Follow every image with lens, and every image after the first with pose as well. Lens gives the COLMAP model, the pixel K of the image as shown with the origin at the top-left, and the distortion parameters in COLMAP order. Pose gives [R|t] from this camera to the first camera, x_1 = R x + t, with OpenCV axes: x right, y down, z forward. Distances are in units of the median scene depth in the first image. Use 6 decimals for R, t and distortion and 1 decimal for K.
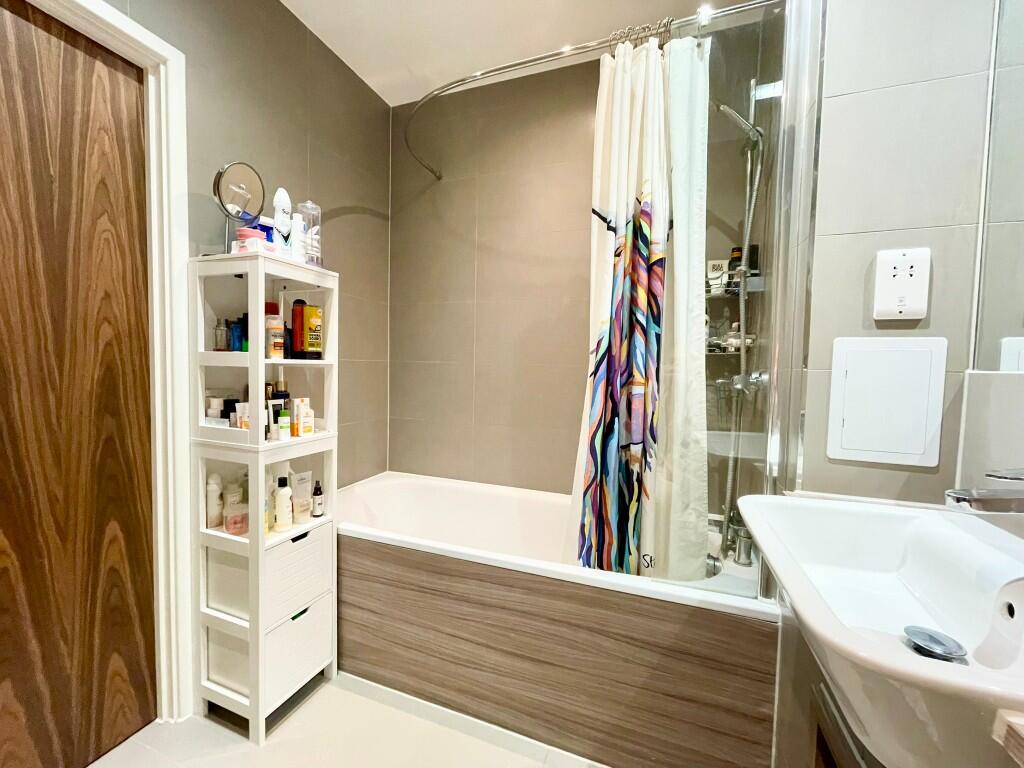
lens RADIAL K [[415.2, 0, 508.5], [0, 415.2, 388.2], [0, 0, 1]] dist [-0.004236, 0.000877]
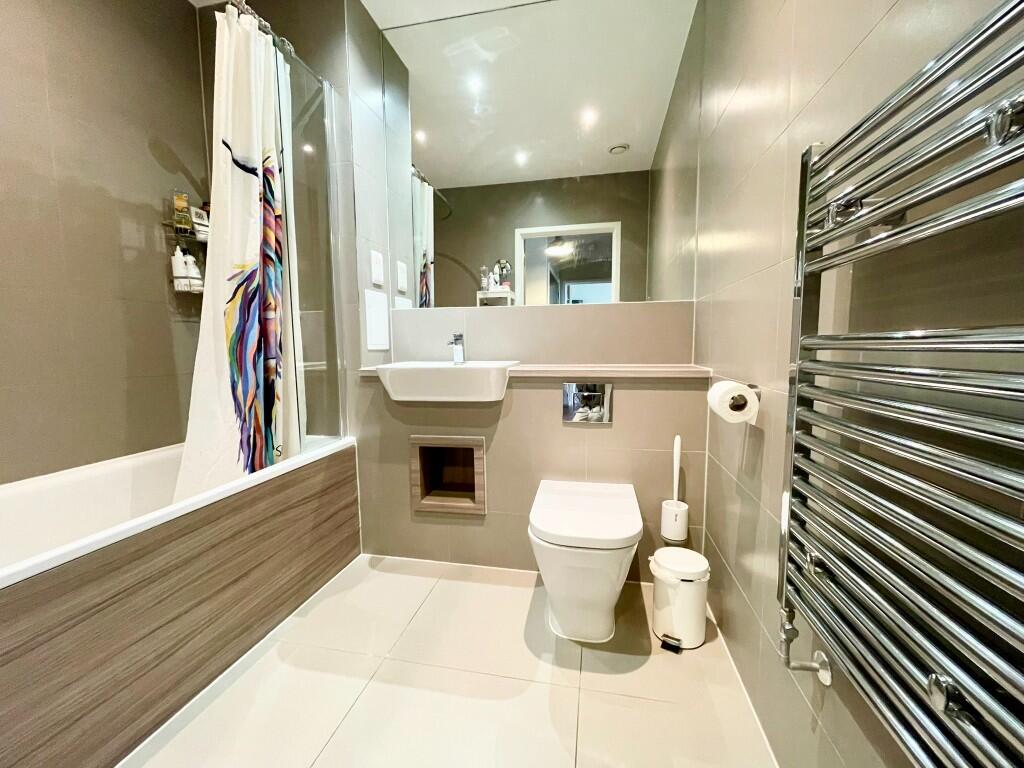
lens RADIAL K [[415.2, 0, 512.5], [0, 415.2, 384.9], [0, 0, 1]] dist [-0.004236, 0.000877]
pose [[-0.157939, -0.112130, 0.981062, -1.043202], [0.047473, 0.991521, 0.120968, 0.098006], [-0.986307, 0.065679, -0.151277, 0.486006]]
